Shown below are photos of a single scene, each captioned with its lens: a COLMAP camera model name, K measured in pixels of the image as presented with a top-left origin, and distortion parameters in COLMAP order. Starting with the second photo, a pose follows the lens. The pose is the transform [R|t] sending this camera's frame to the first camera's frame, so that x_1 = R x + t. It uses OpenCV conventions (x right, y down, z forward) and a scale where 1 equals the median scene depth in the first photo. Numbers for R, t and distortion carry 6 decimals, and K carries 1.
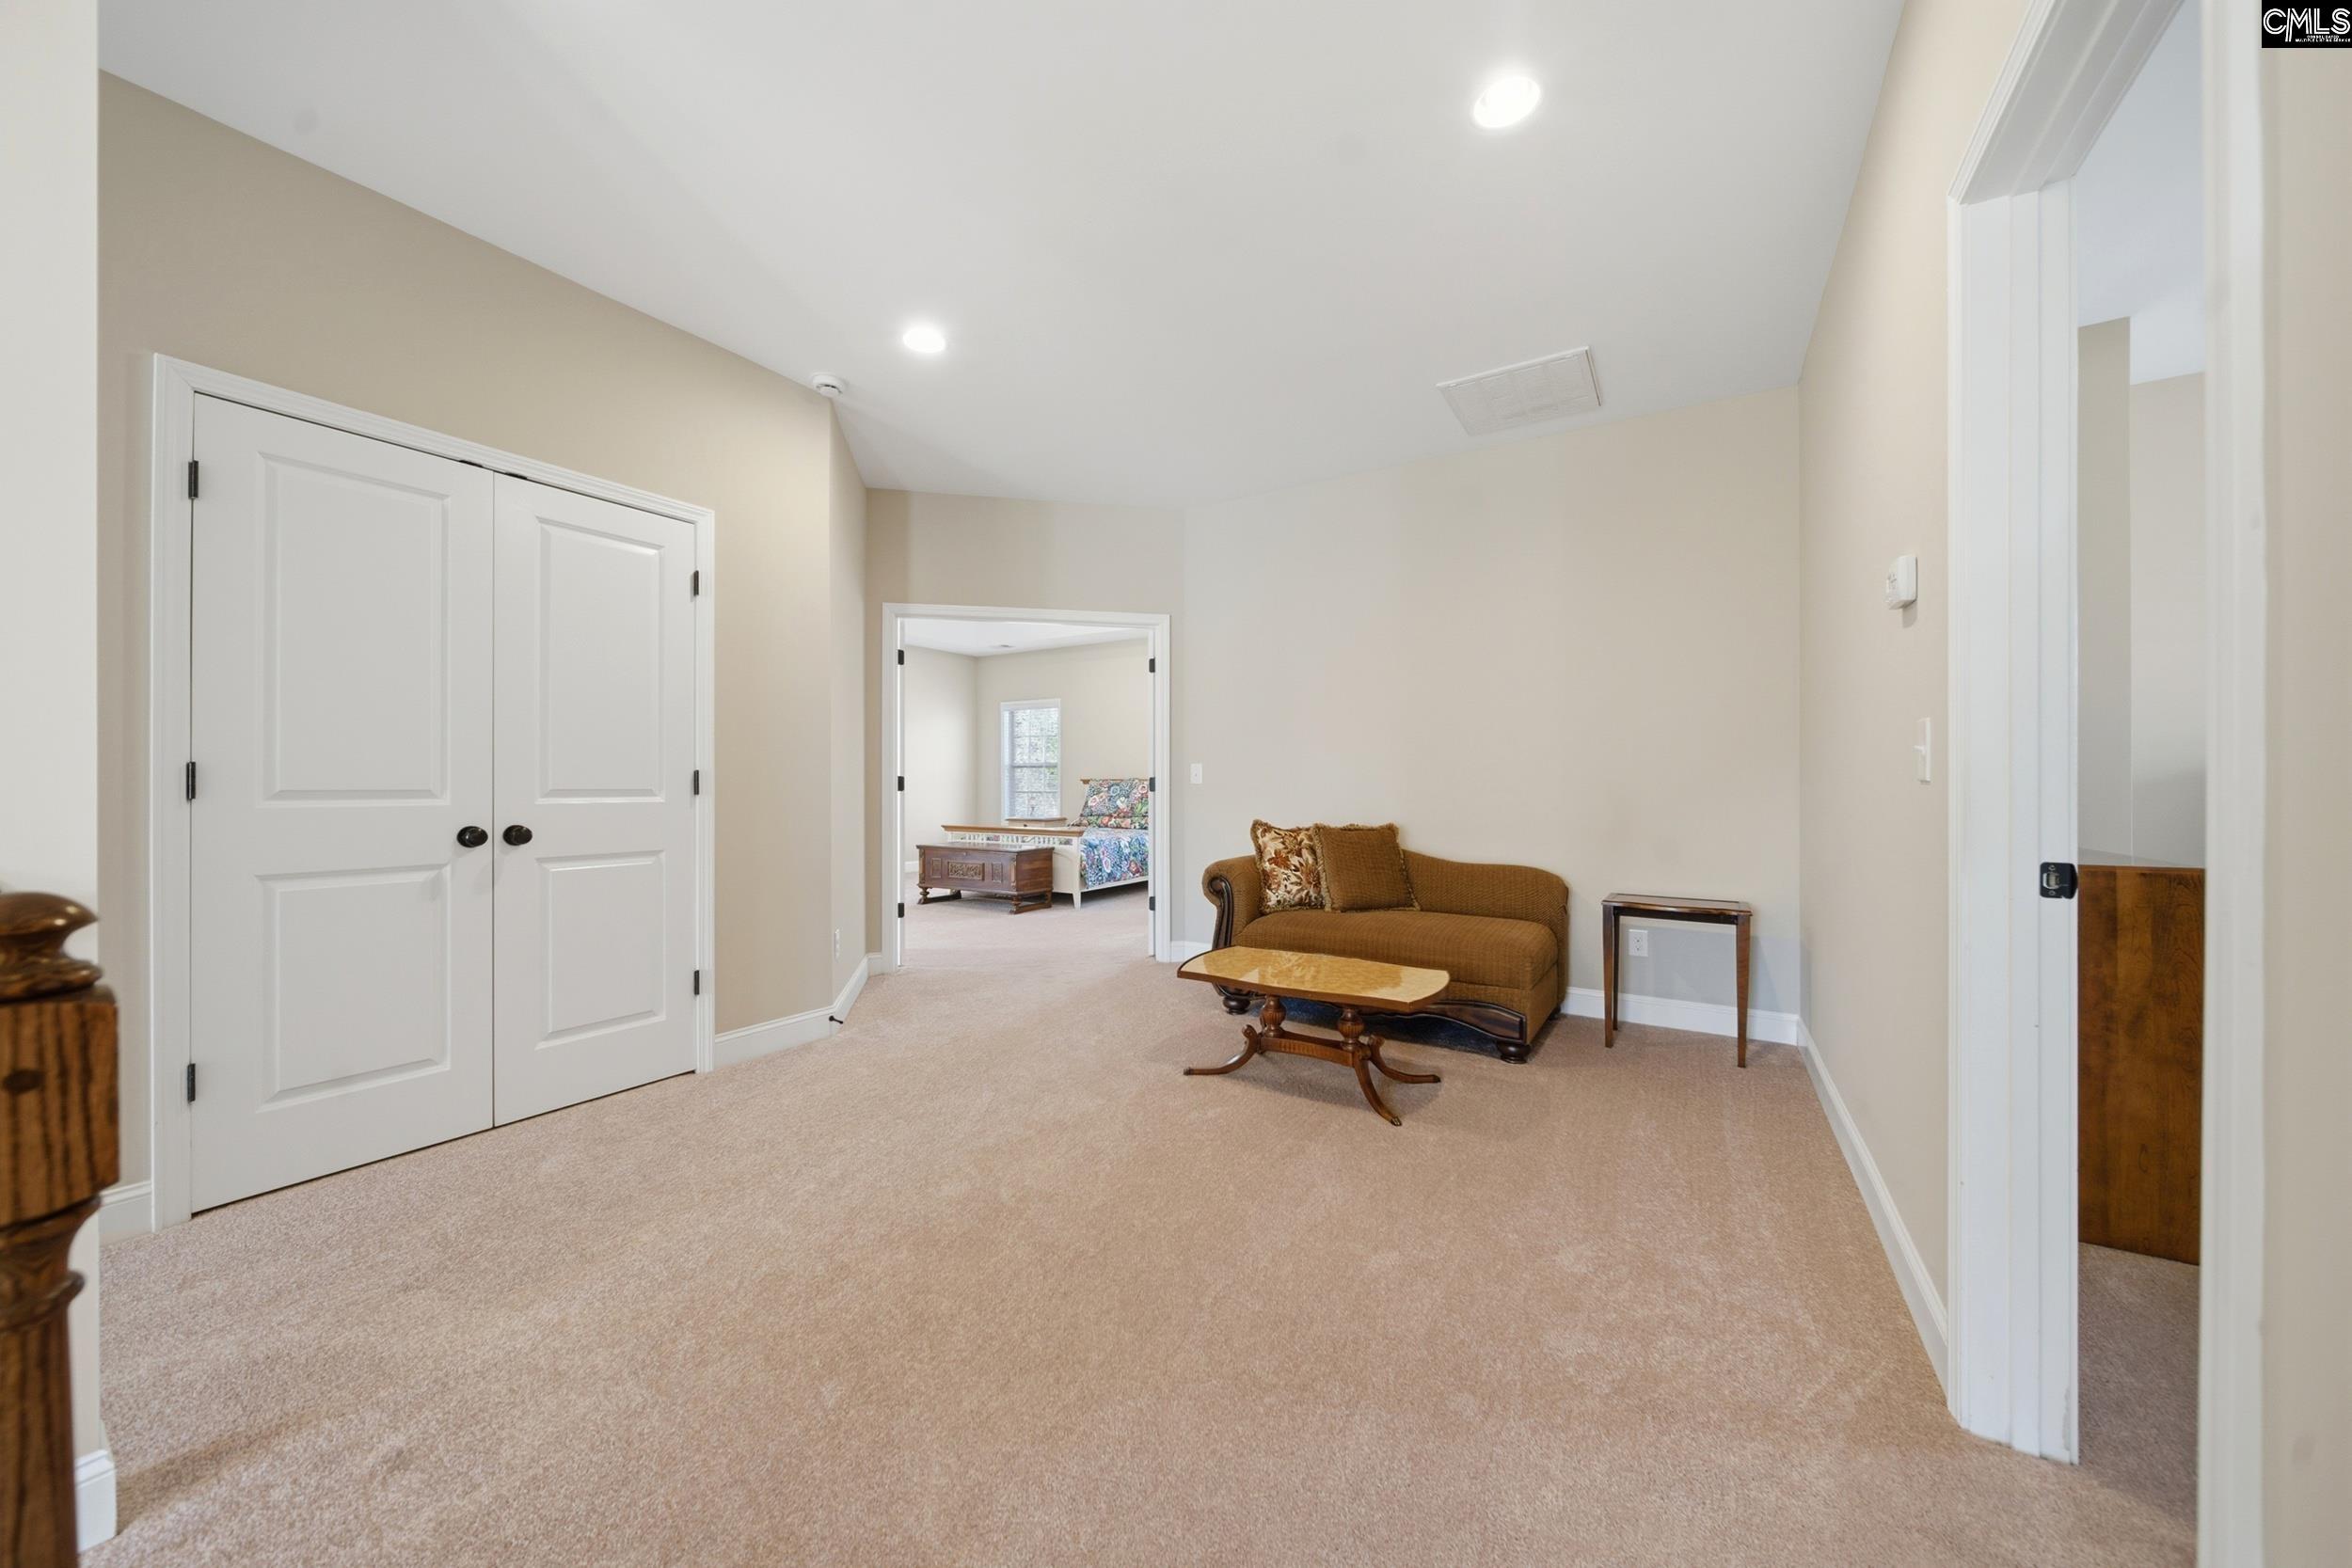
lens RADIAL K [[819.9, 0, 1176.0], [0, 819.9, 784.0], [0, 0, 1]] dist [-0.000802, -0.000043]
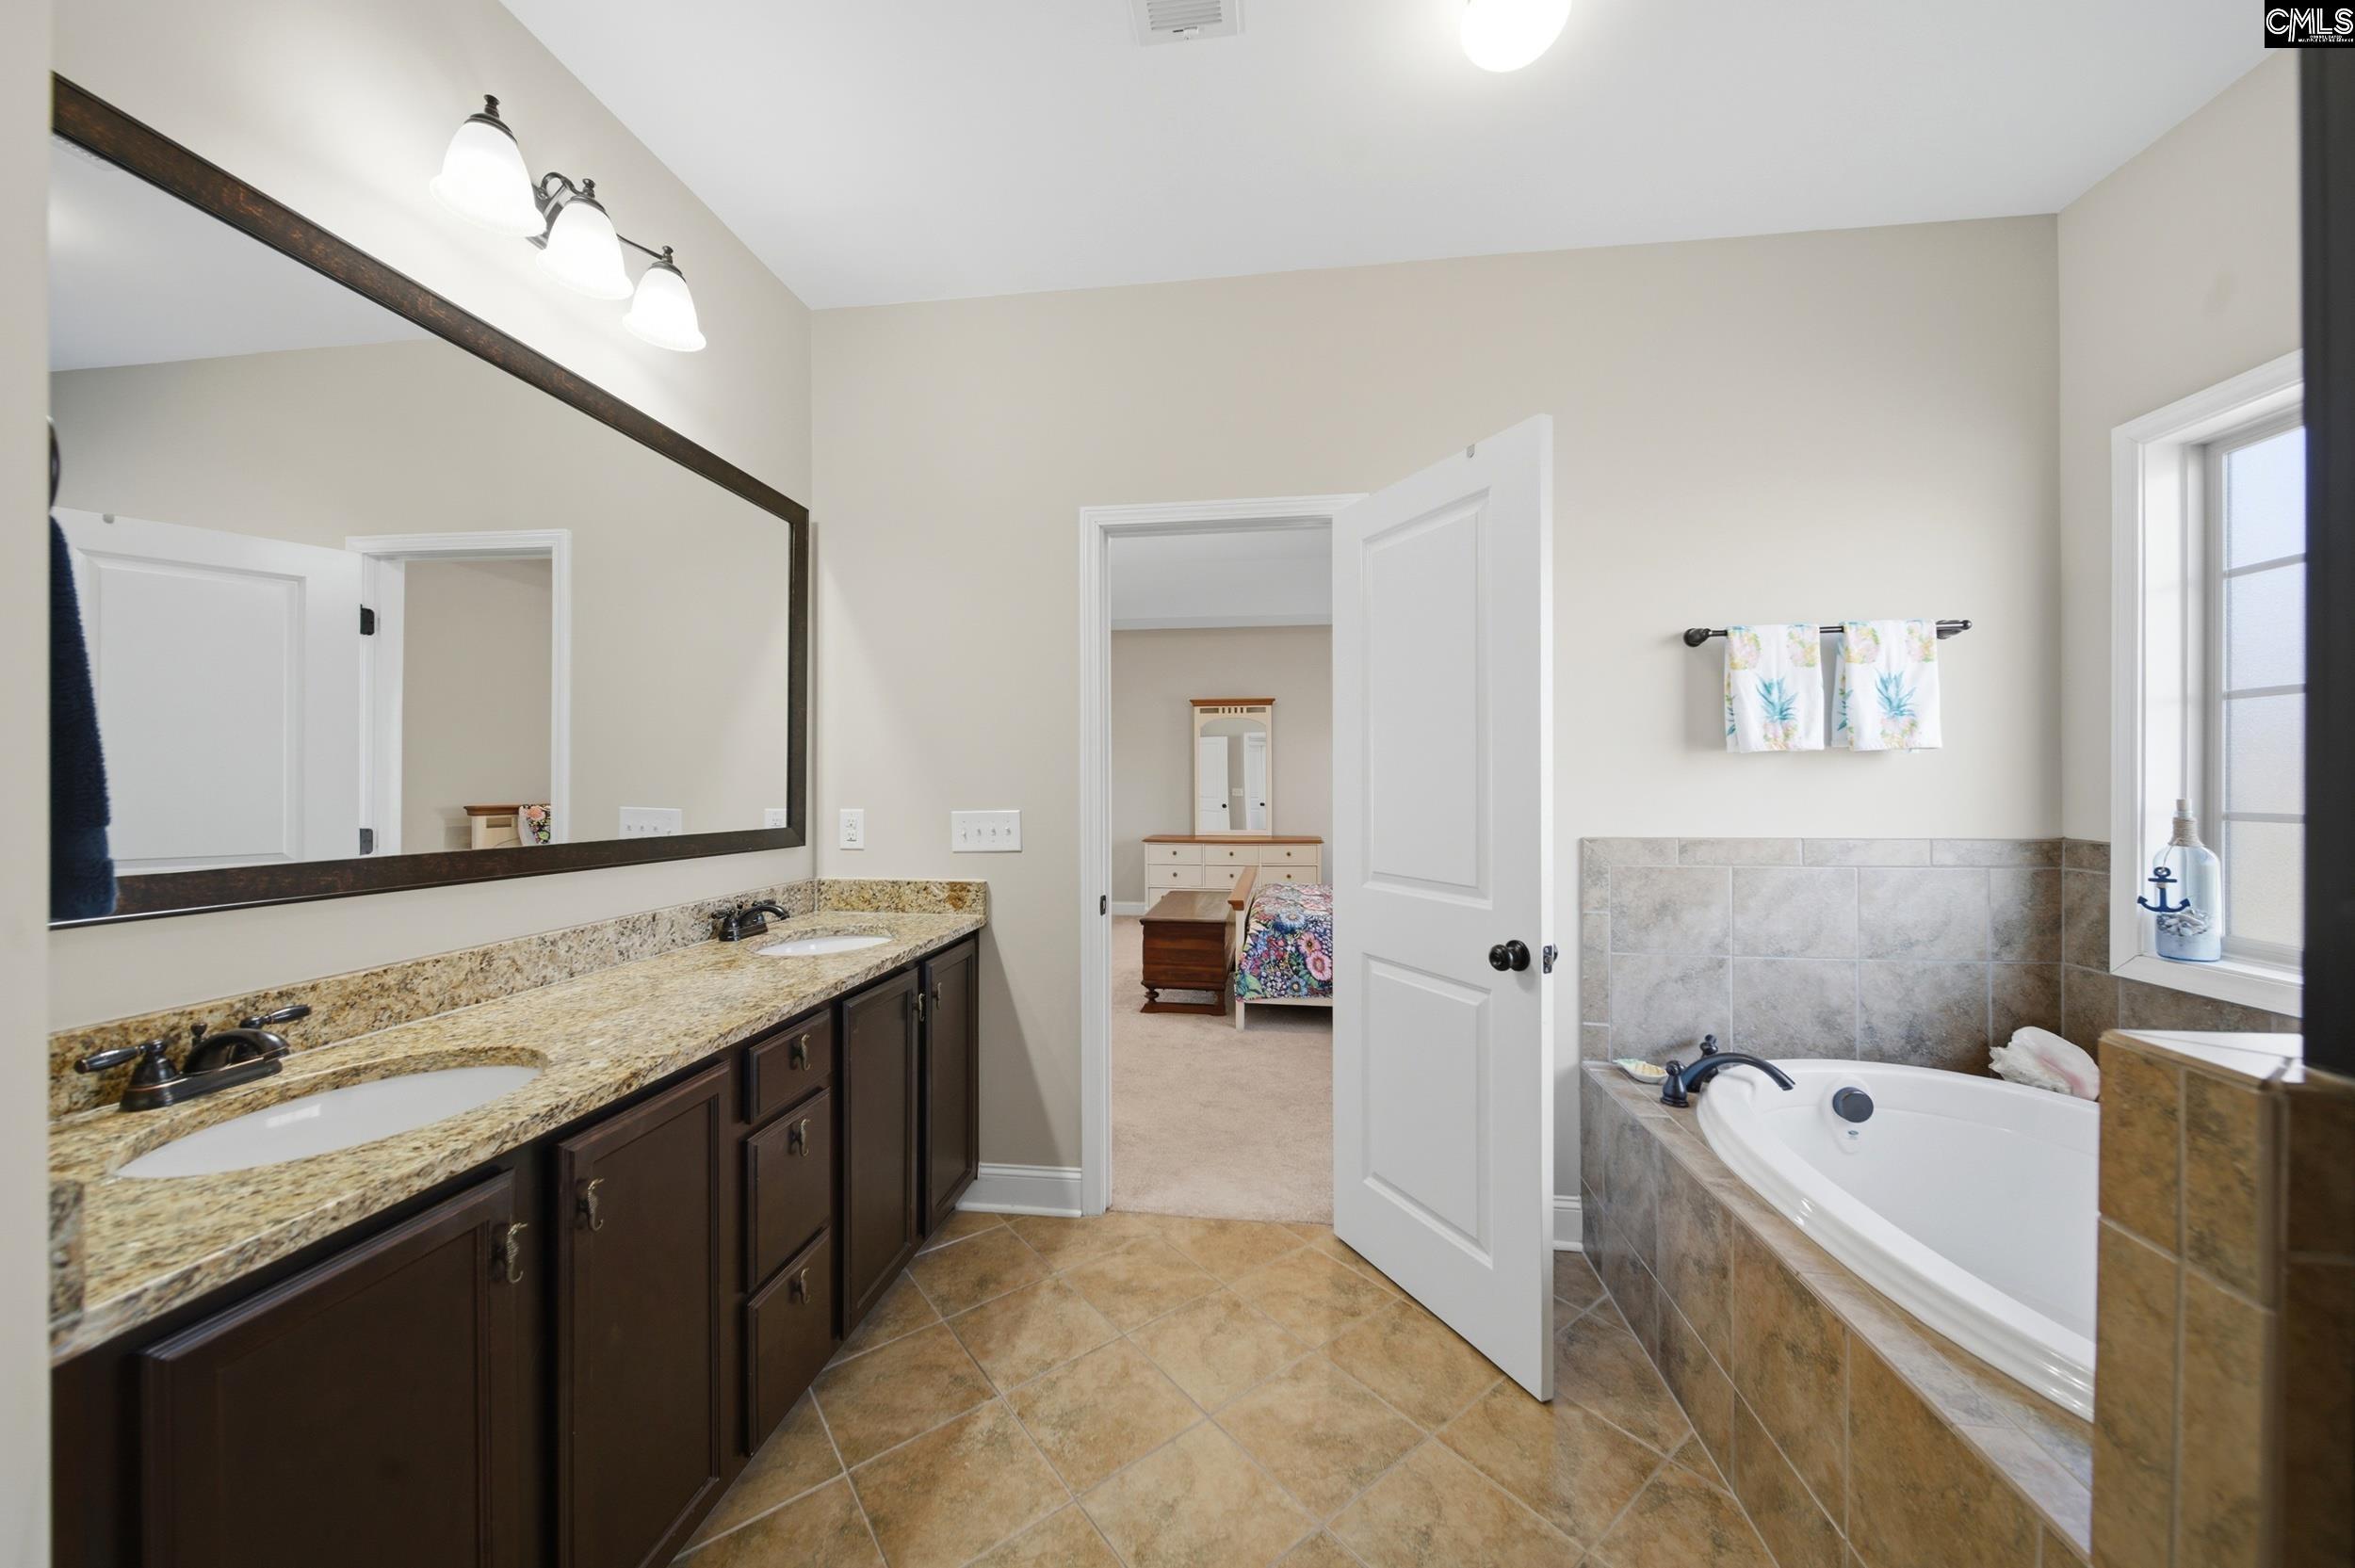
lens RADIAL K [[820.9, 0, 1177.5], [0, 820.9, 784.0], [0, 0, 1]] dist [-0.000802, -0.000043]
pose [[0.413123, 0.006781, -0.910650, 0.357808], [-0.000147, 0.999973, 0.007380, -0.029191], [0.910675, -0.002915, 0.413112, 0.600753]]
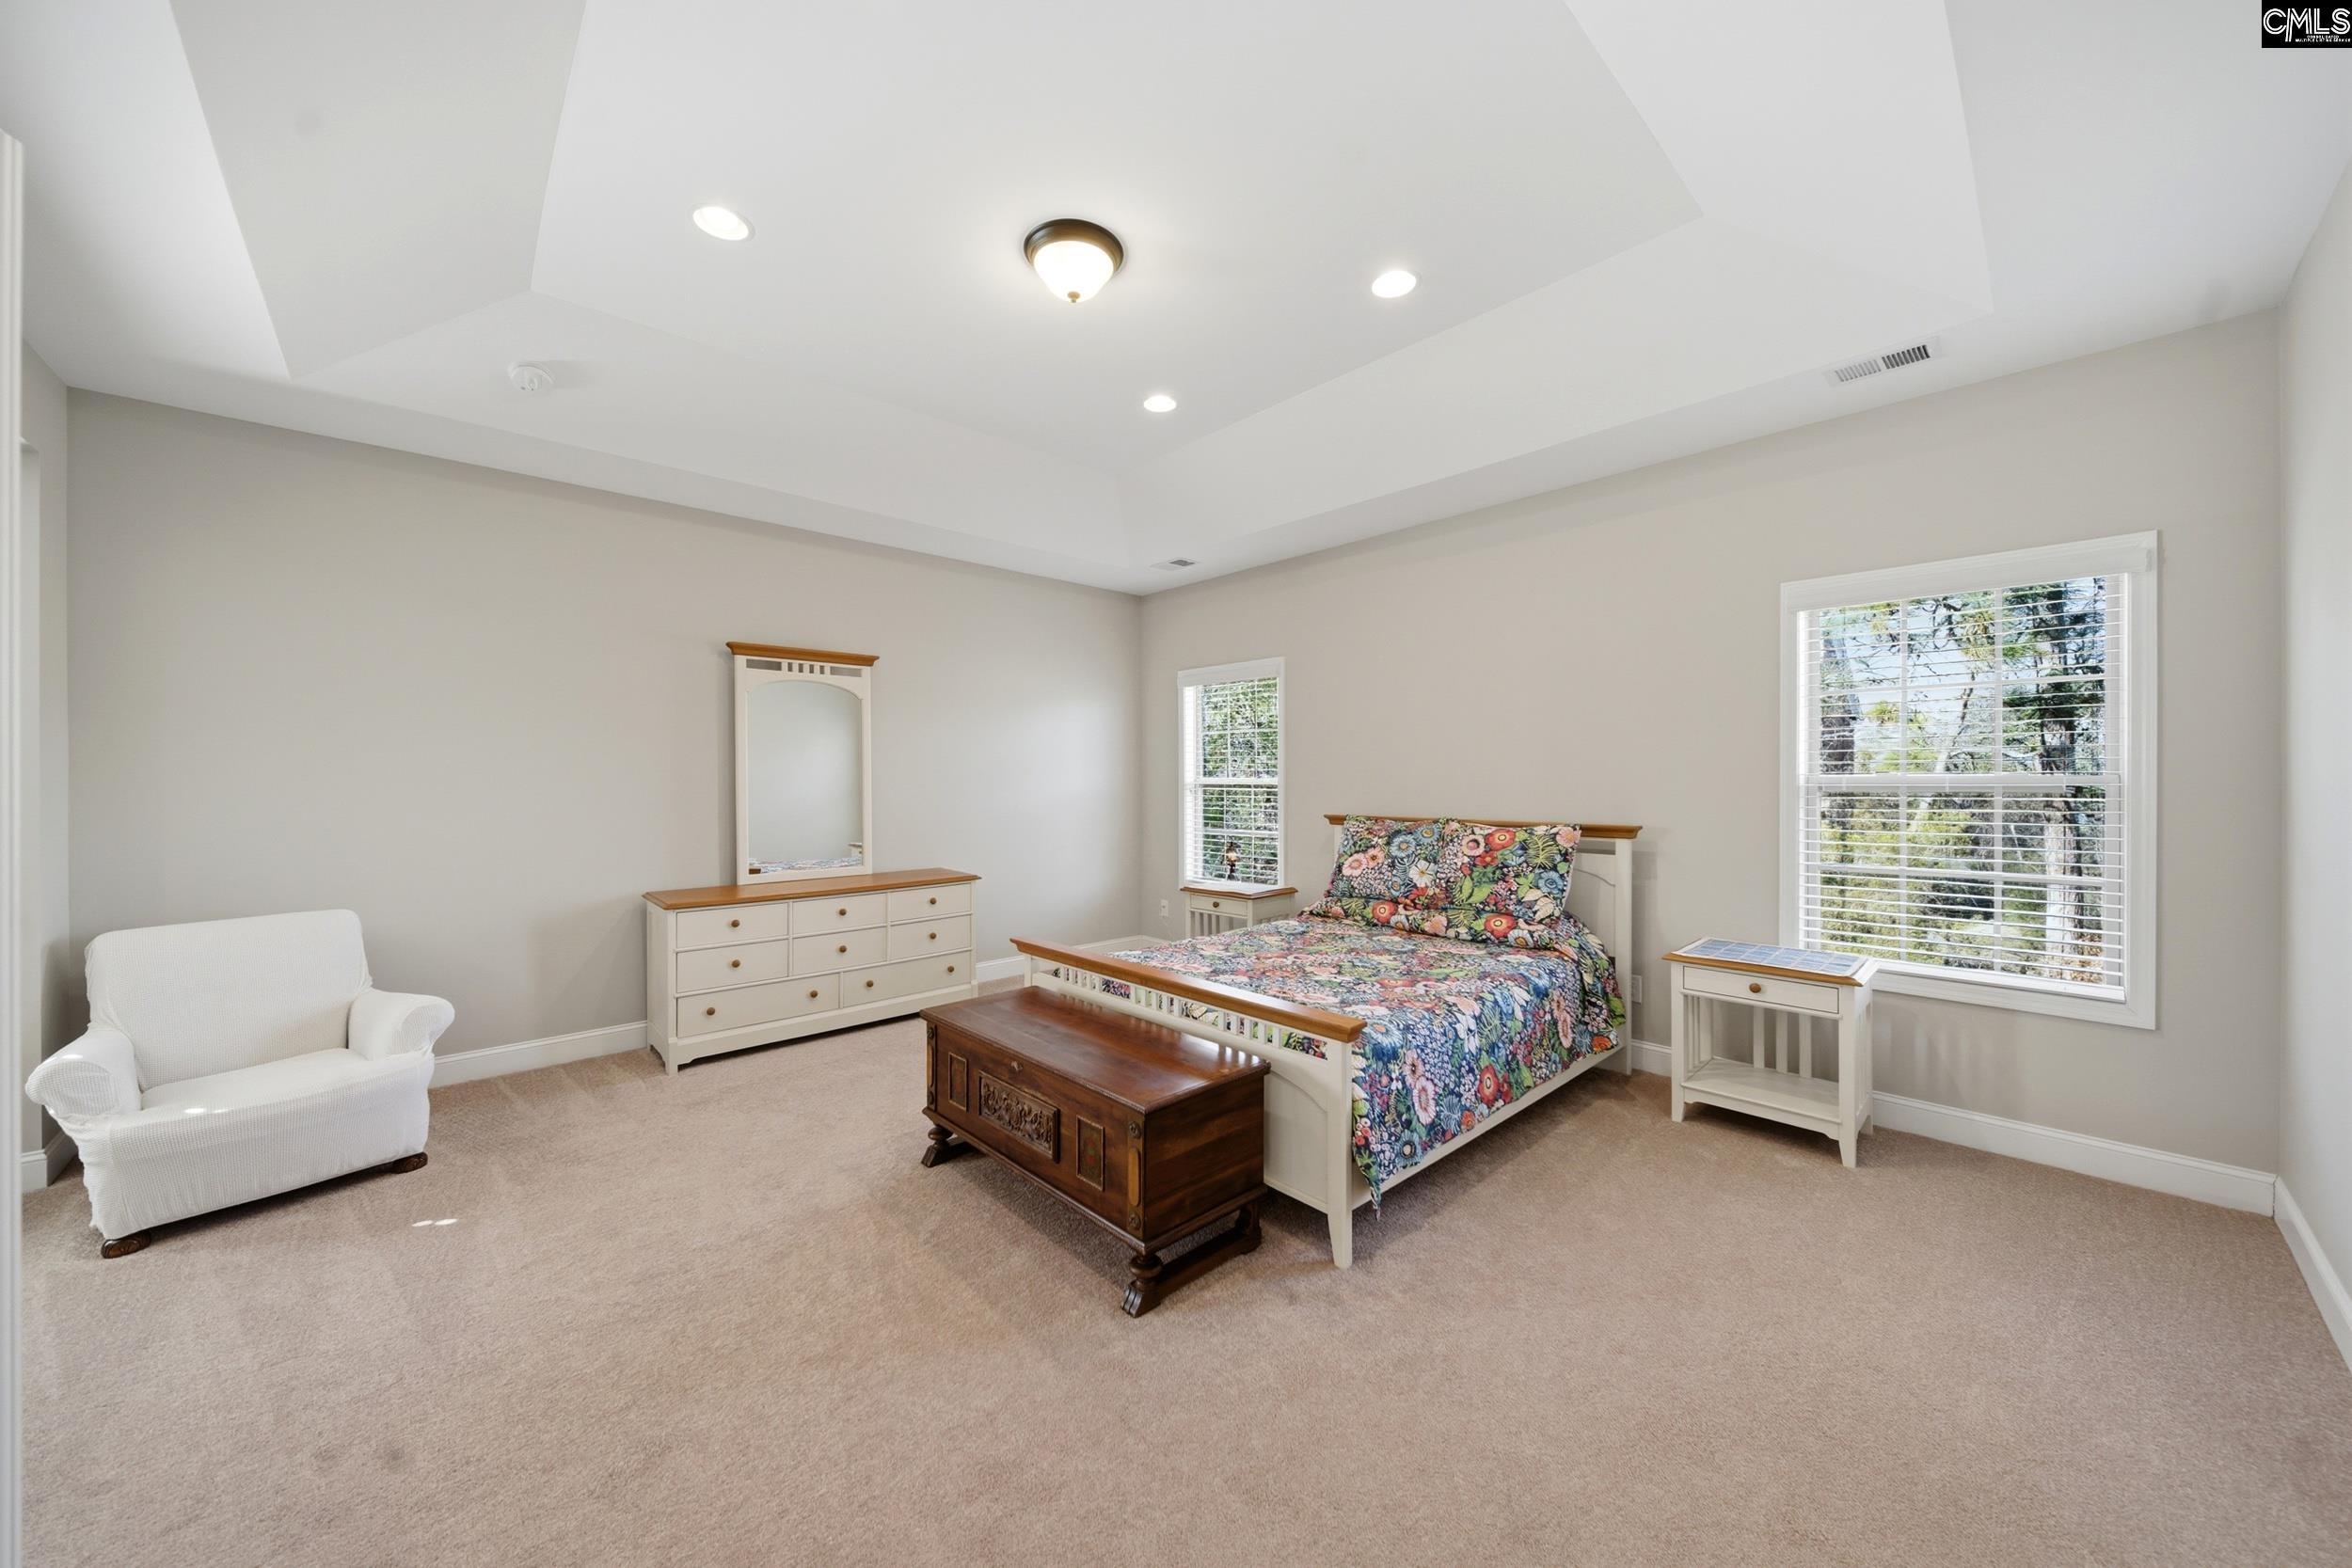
lens RADIAL K [[819.9, 0, 1176.0], [0, 819.9, 784.0], [0, 0, 1]] dist [-0.000802, -0.000043]
pose [[0.964726, 0.001016, -0.263256, -0.084008], [0.000638, 0.999981, 0.006196, -0.031659], [0.263257, -0.006145, 0.964706, 0.575314]]
